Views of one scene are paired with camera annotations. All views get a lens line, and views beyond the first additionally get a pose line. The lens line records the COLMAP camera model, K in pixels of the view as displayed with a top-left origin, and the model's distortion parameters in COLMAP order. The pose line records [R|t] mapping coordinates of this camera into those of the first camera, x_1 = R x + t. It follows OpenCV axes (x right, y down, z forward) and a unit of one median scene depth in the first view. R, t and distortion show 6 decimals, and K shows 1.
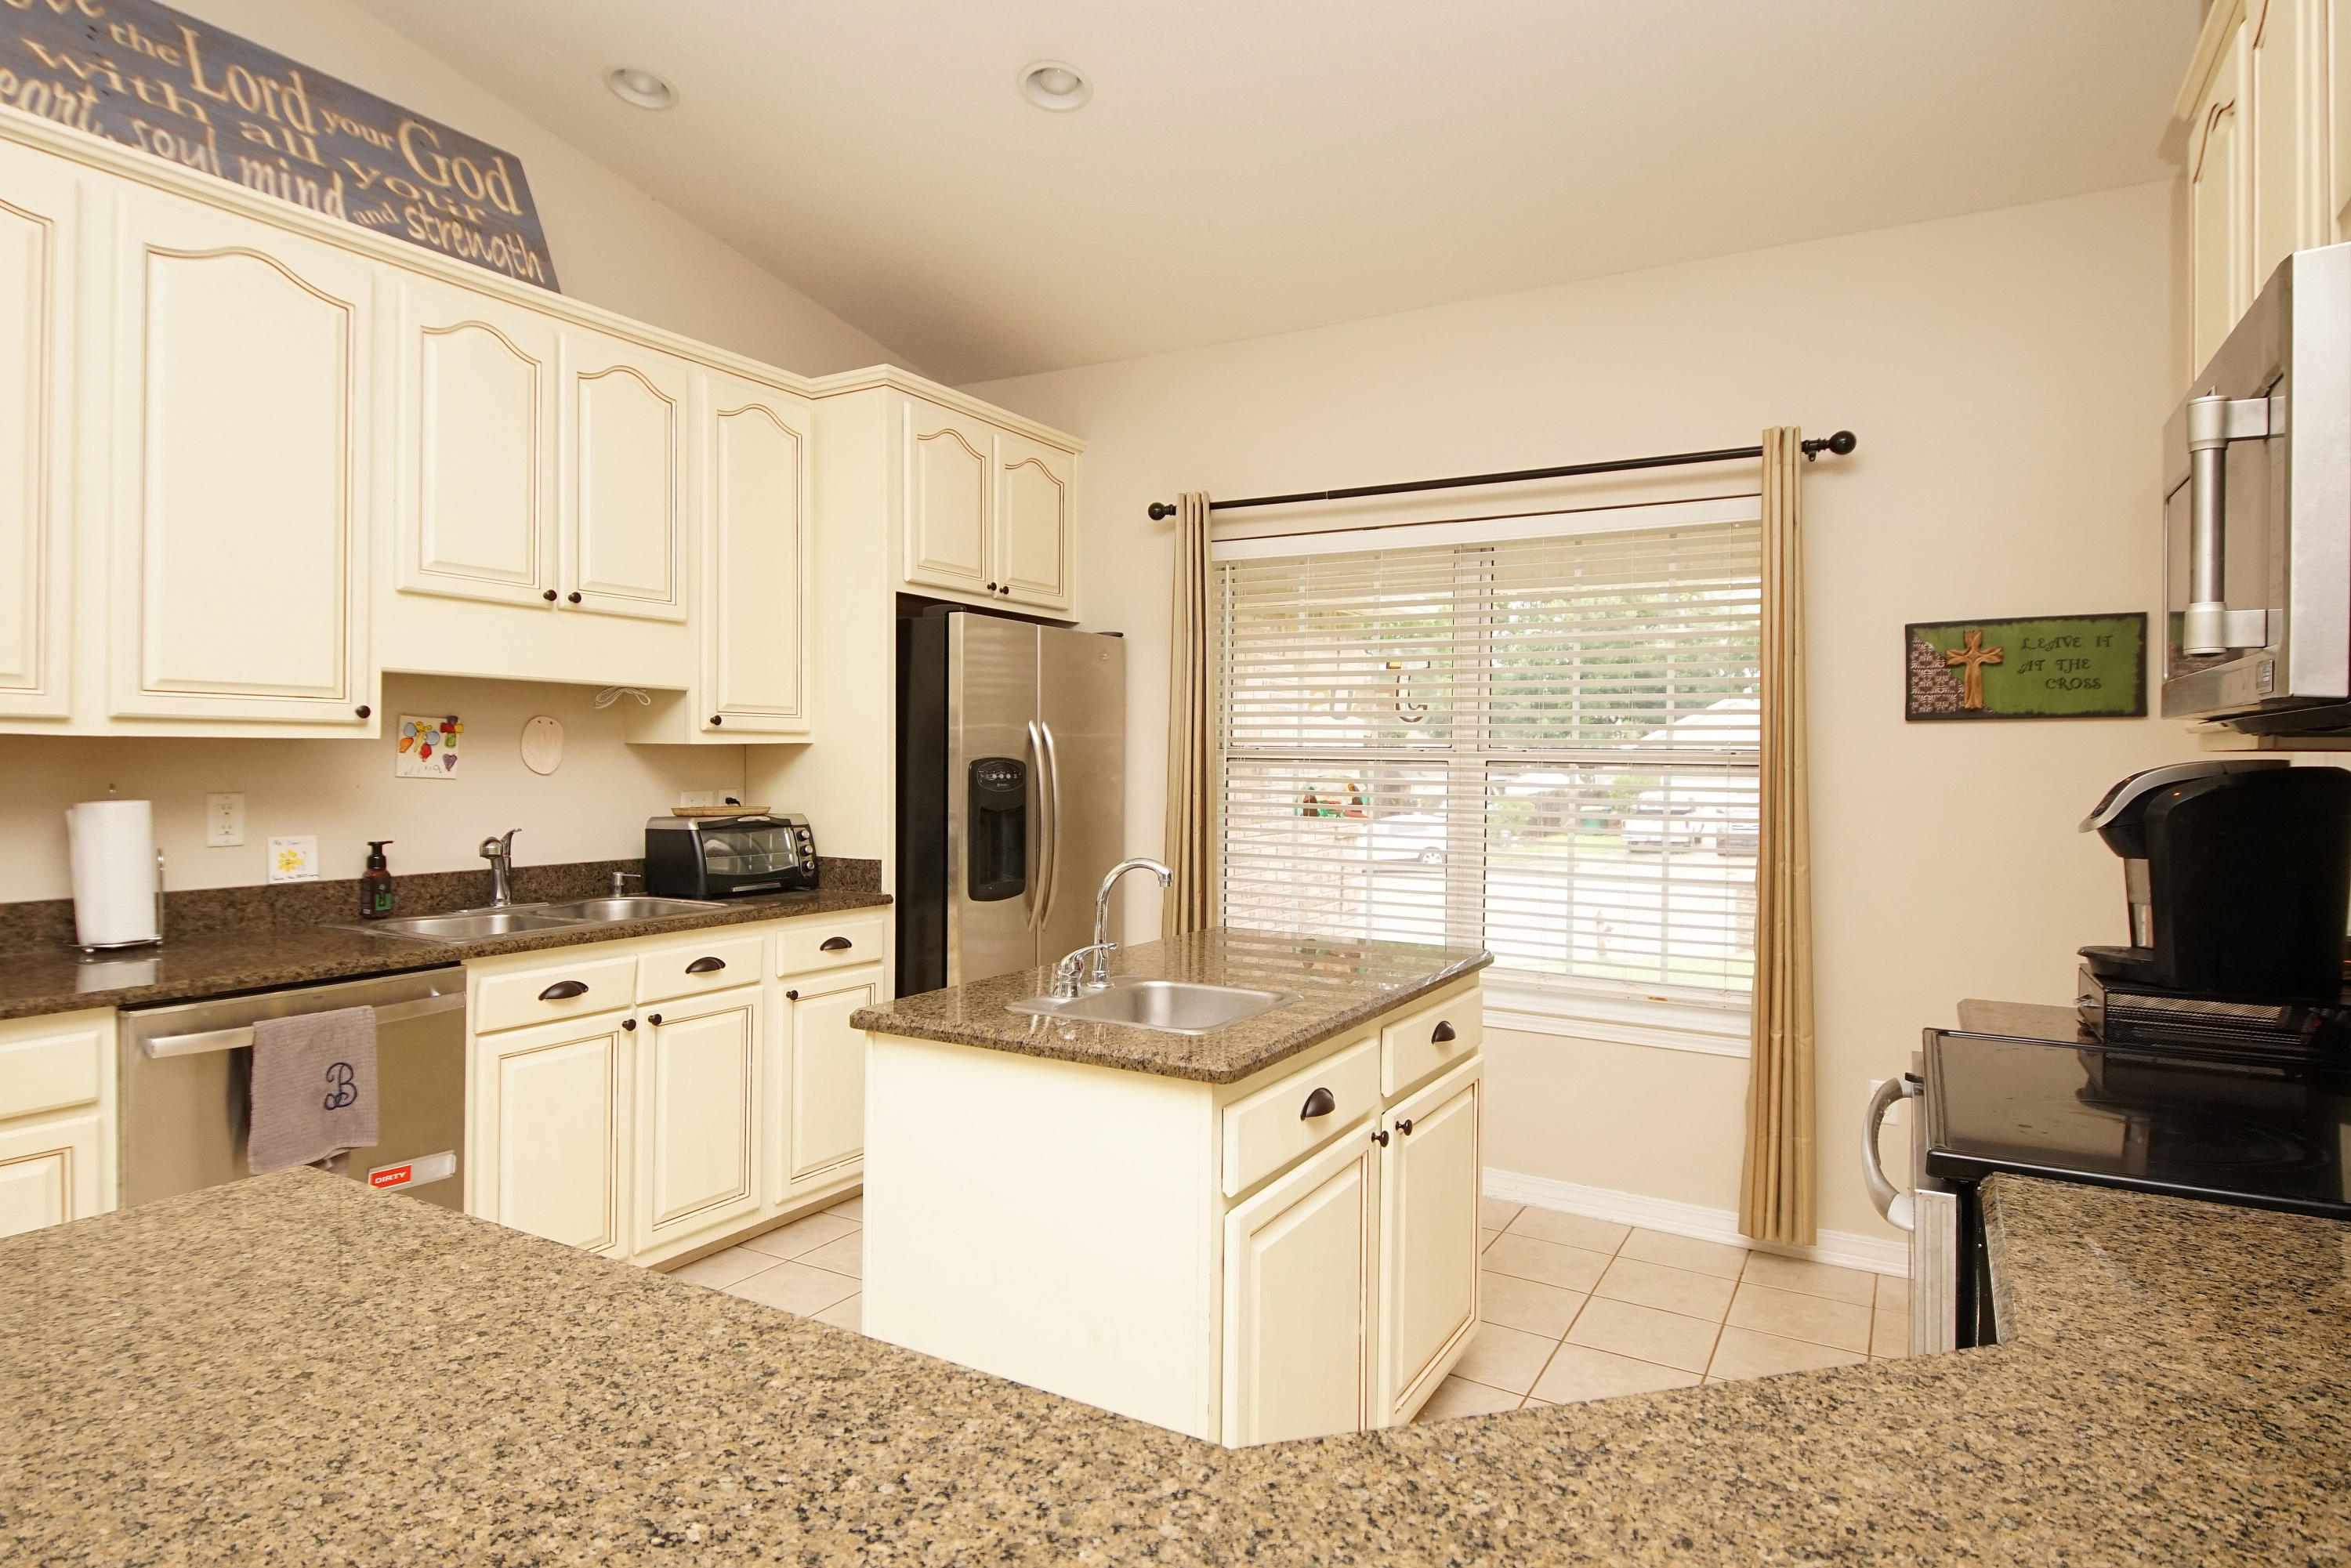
lens RADIAL K [[1287.6, 0, 1157.0], [0, 1287.6, 771.5], [0, 0, 1]] dist [0.040081, -0.037421]
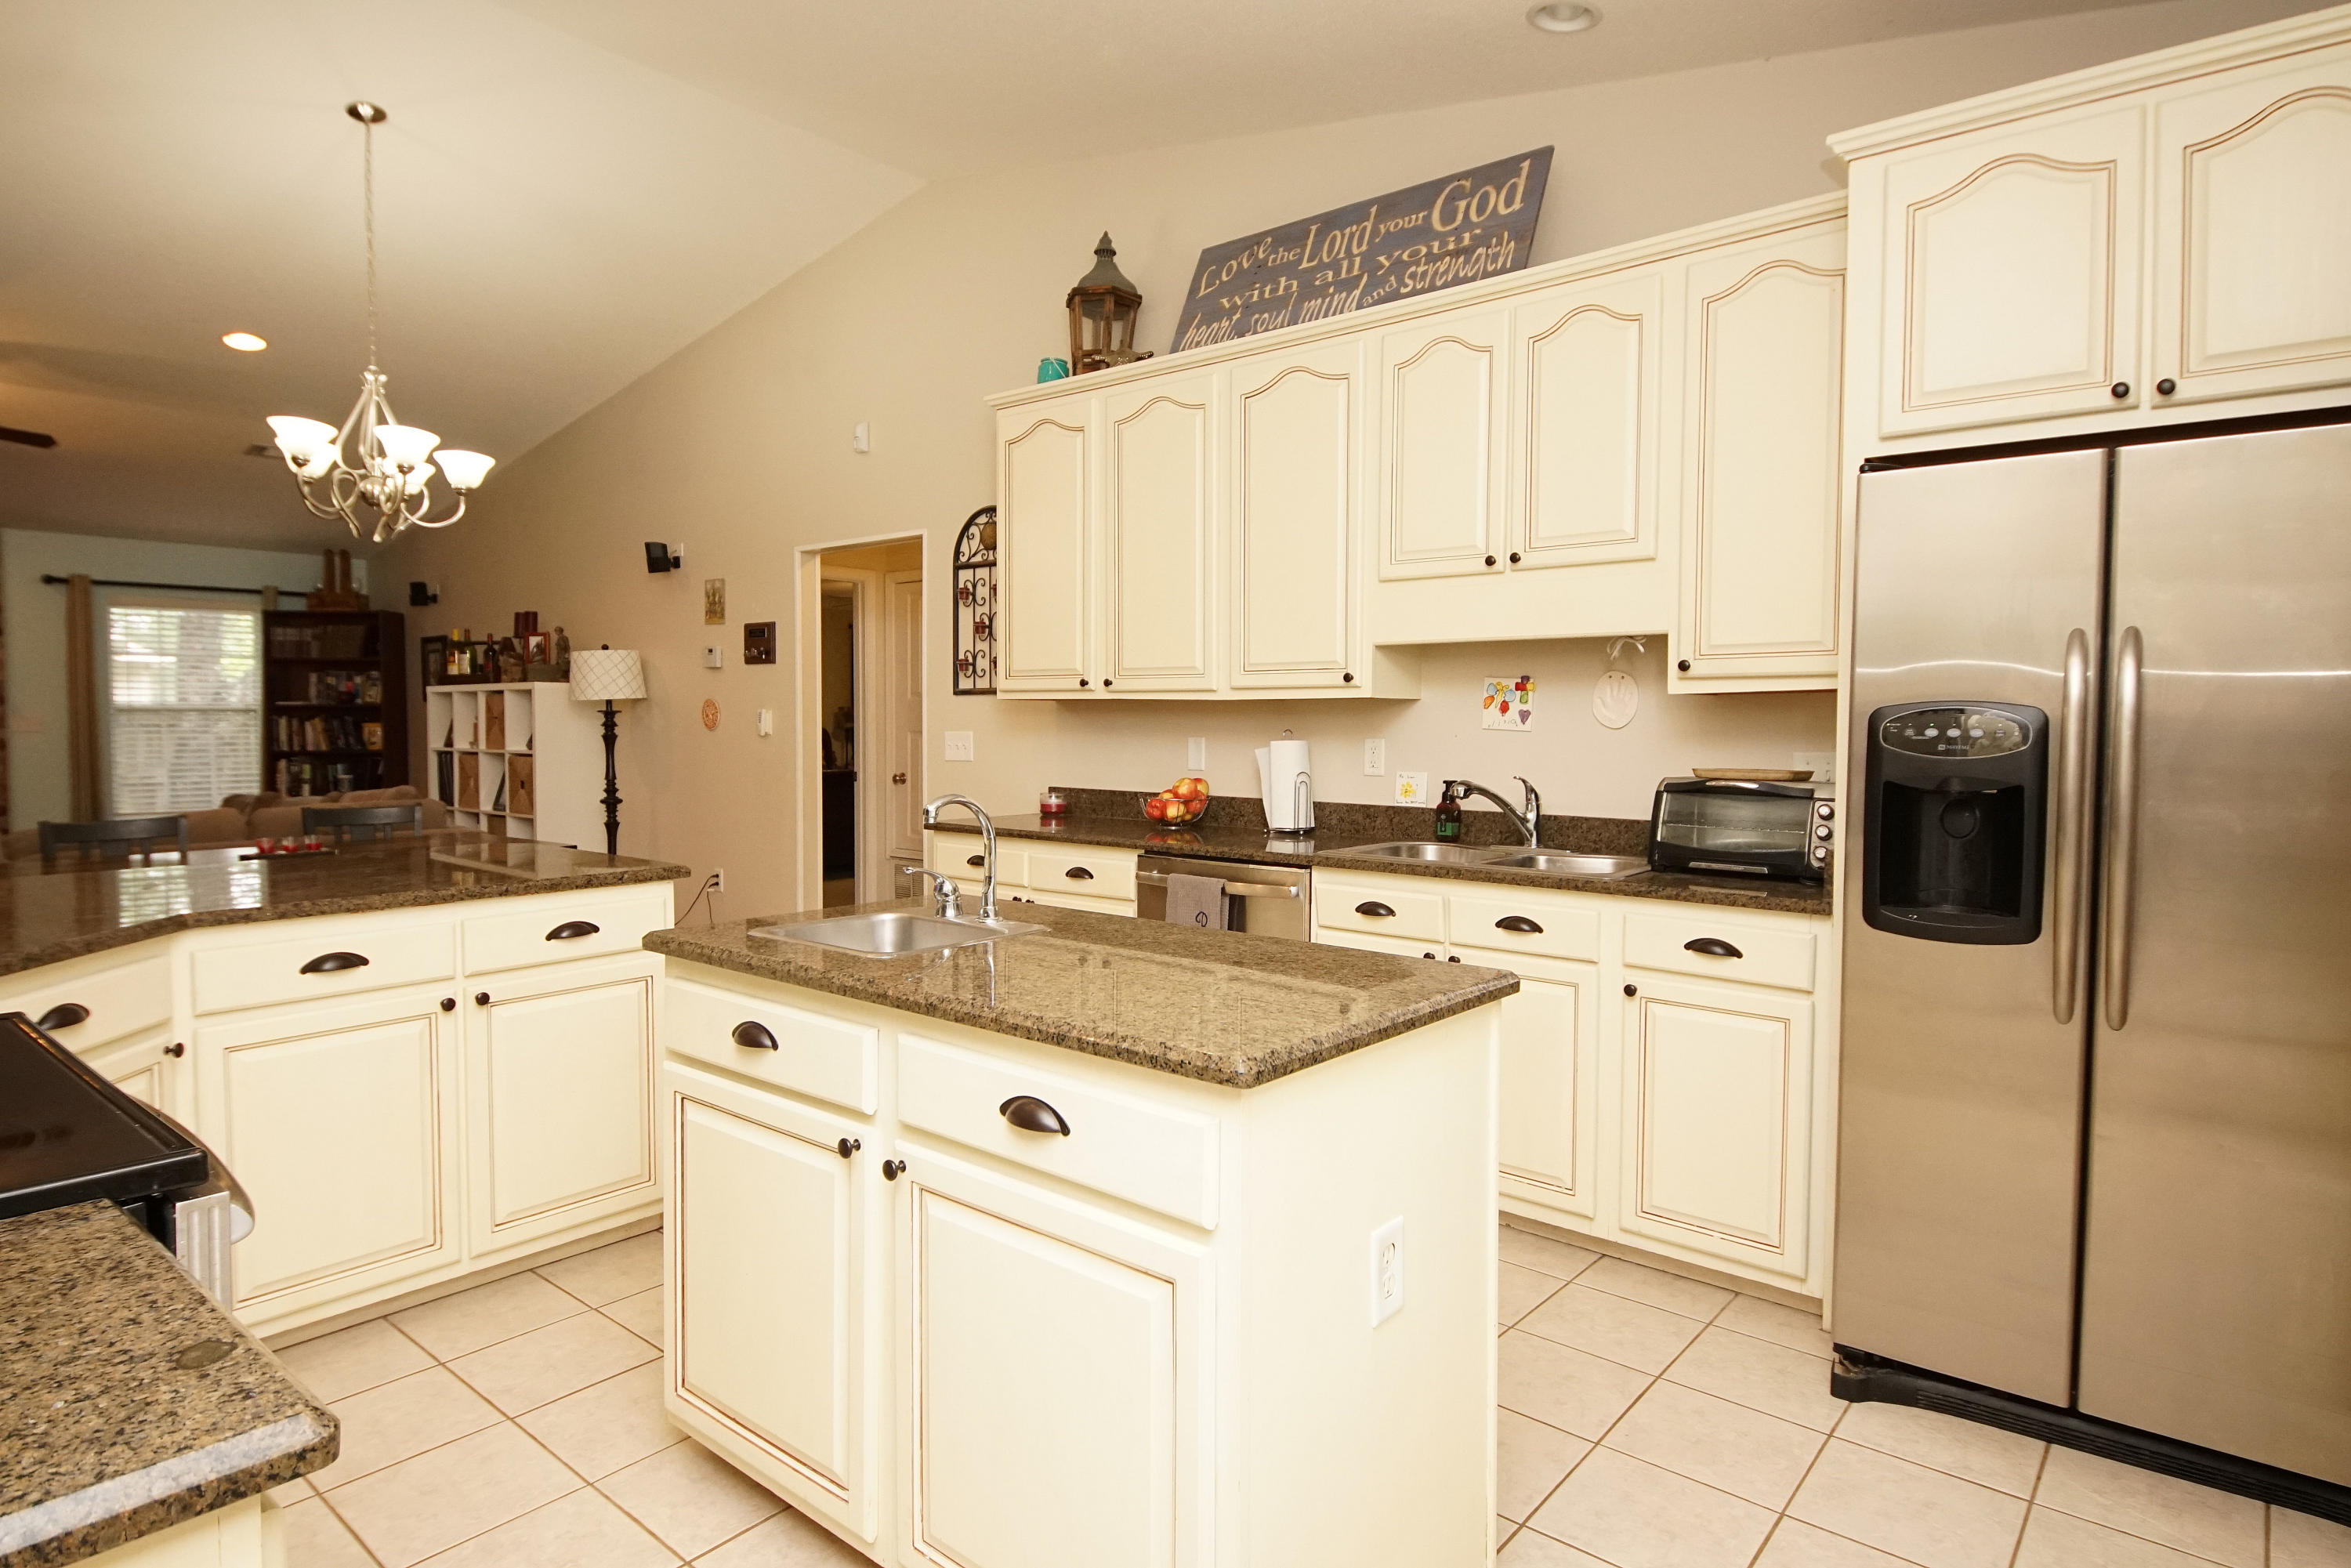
lens RADIAL K [[1287.6, 0, 1157.0], [0, 1287.6, 771.5], [0, 0, 1]] dist [0.040081, -0.037421]
pose [[-0.171477, 0.028586, -0.984773, 0.615620], [-0.015778, 0.999371, 0.031757, 0.009863], [0.985062, 0.020983, -0.170918, 0.865487]]
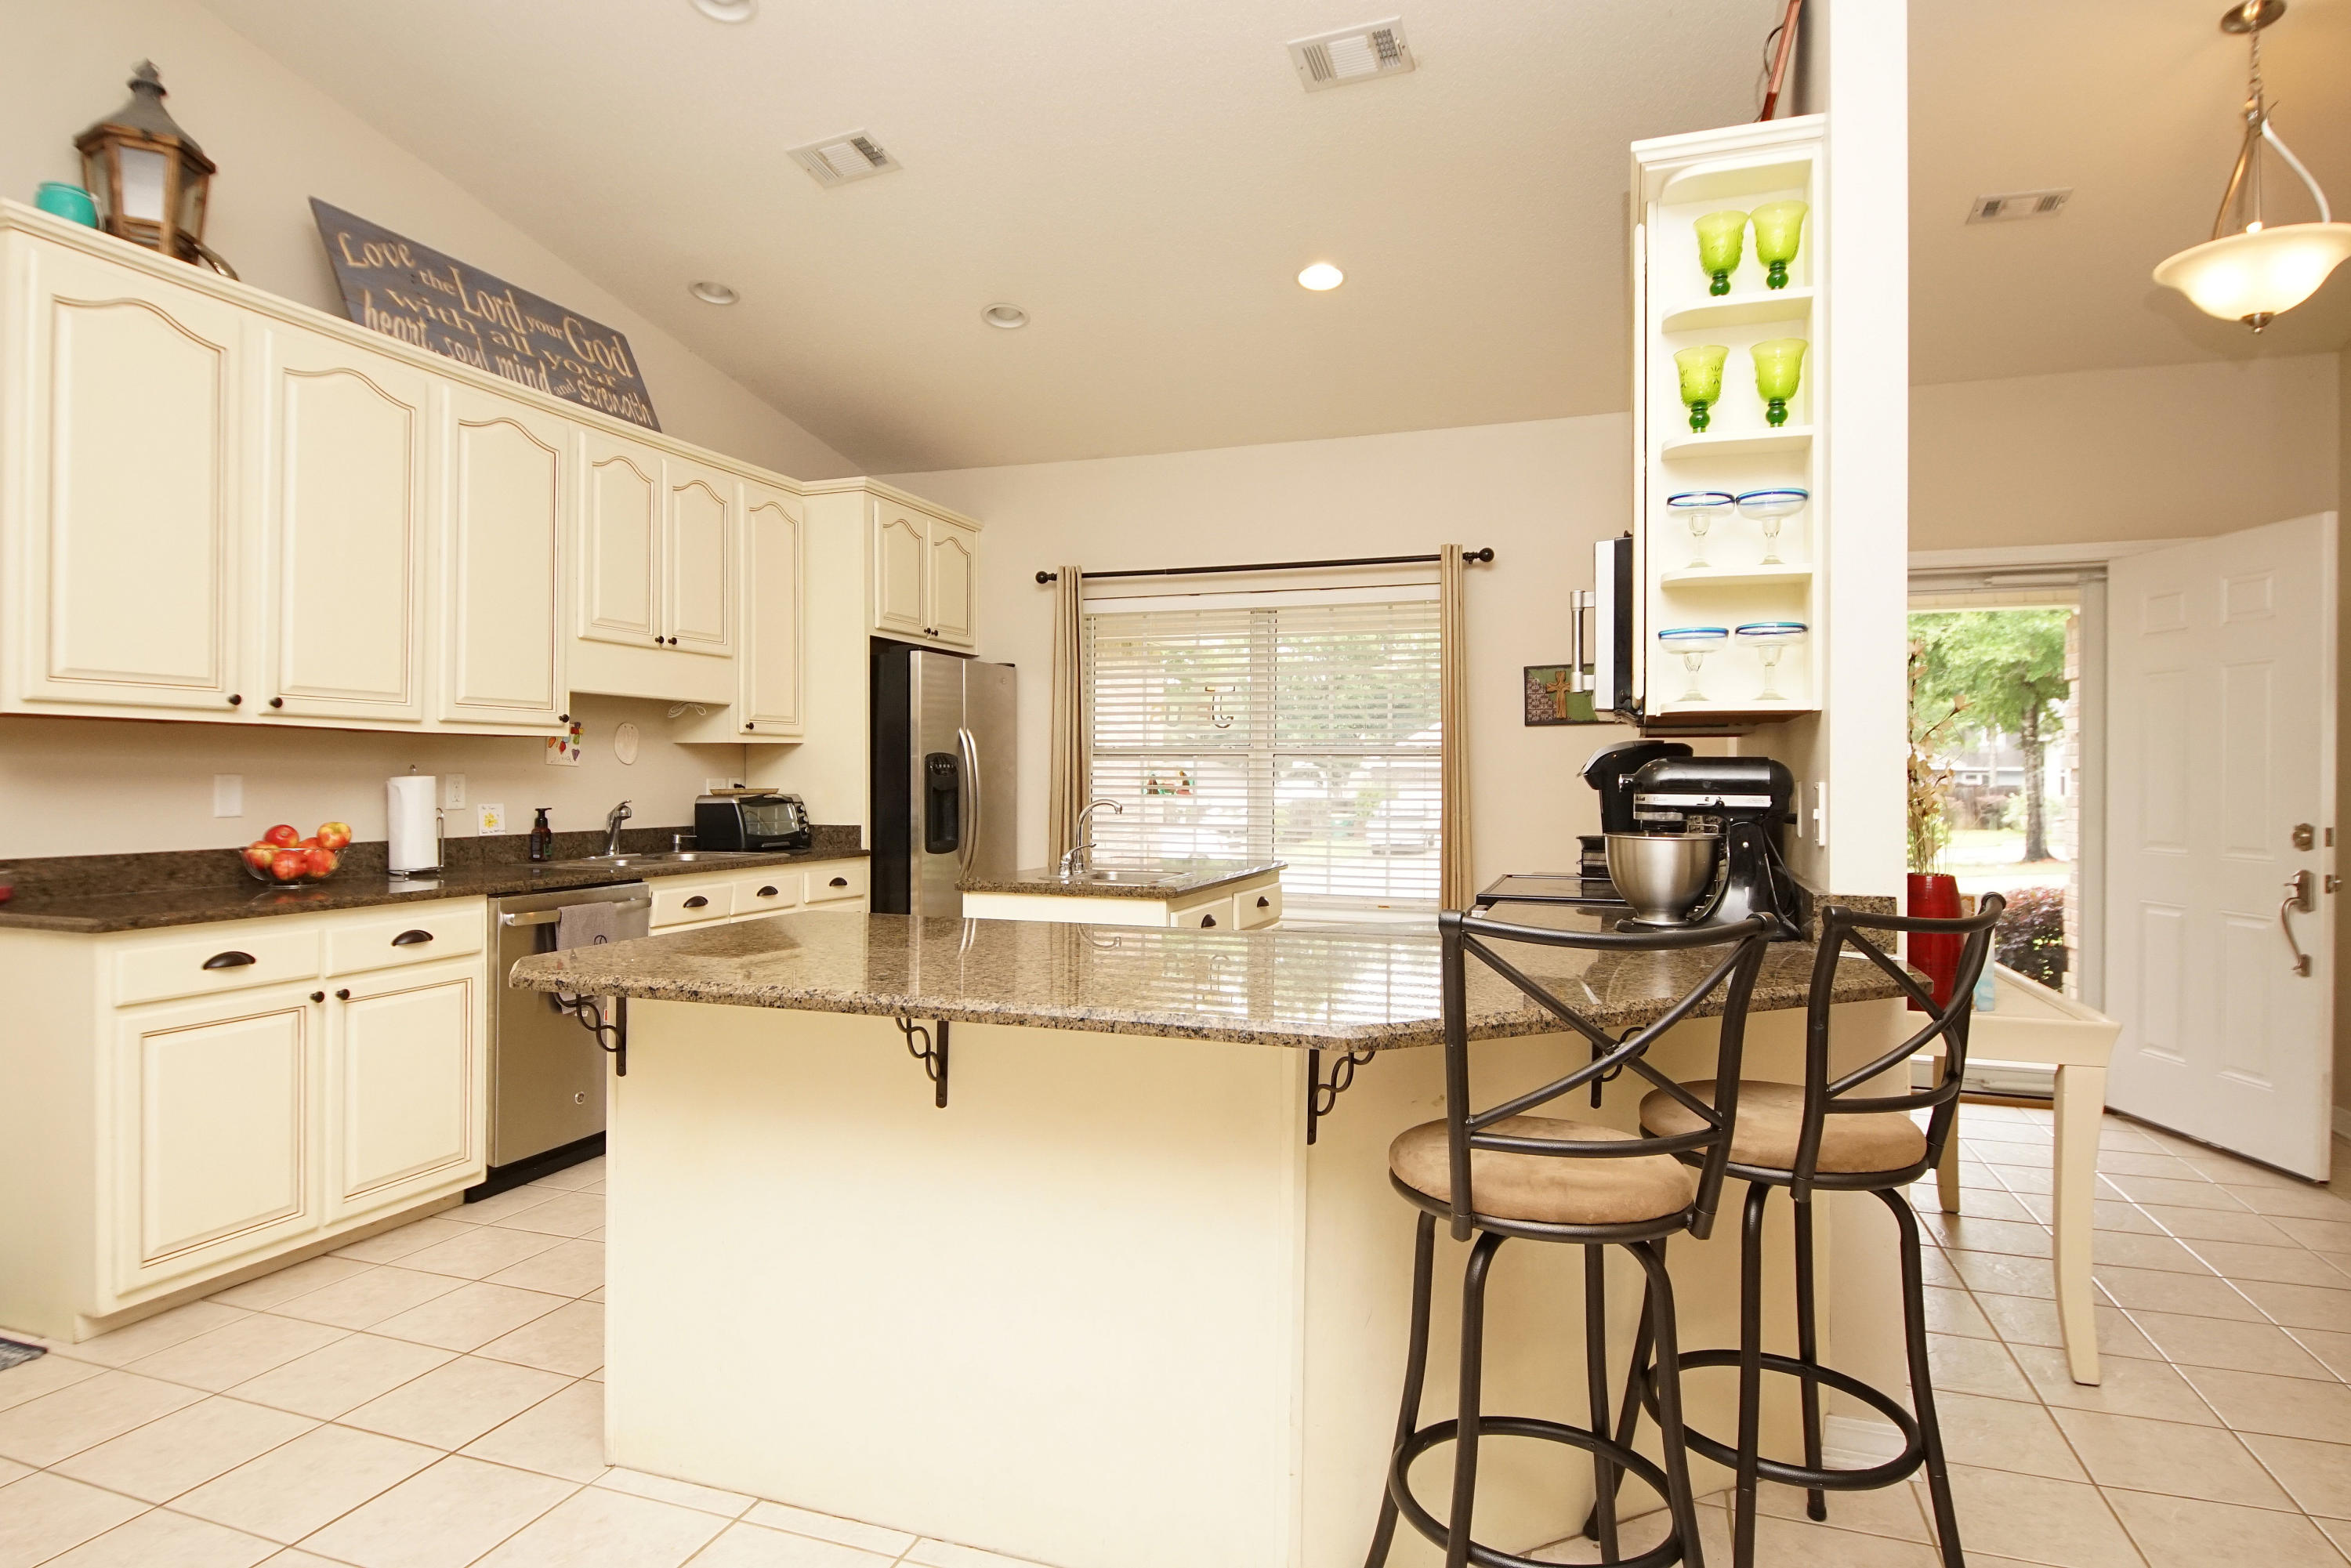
lens RADIAL K [[1287.6, 0, 1157.0], [0, 1287.6, 771.5], [0, 0, 1]] dist [0.040081, -0.037421]
pose [[0.982936, -0.006851, 0.183818, -0.176430], [0.009051, 0.999897, -0.011130, 0.032462], [-0.183723, 0.012603, 0.982897, -0.508775]]
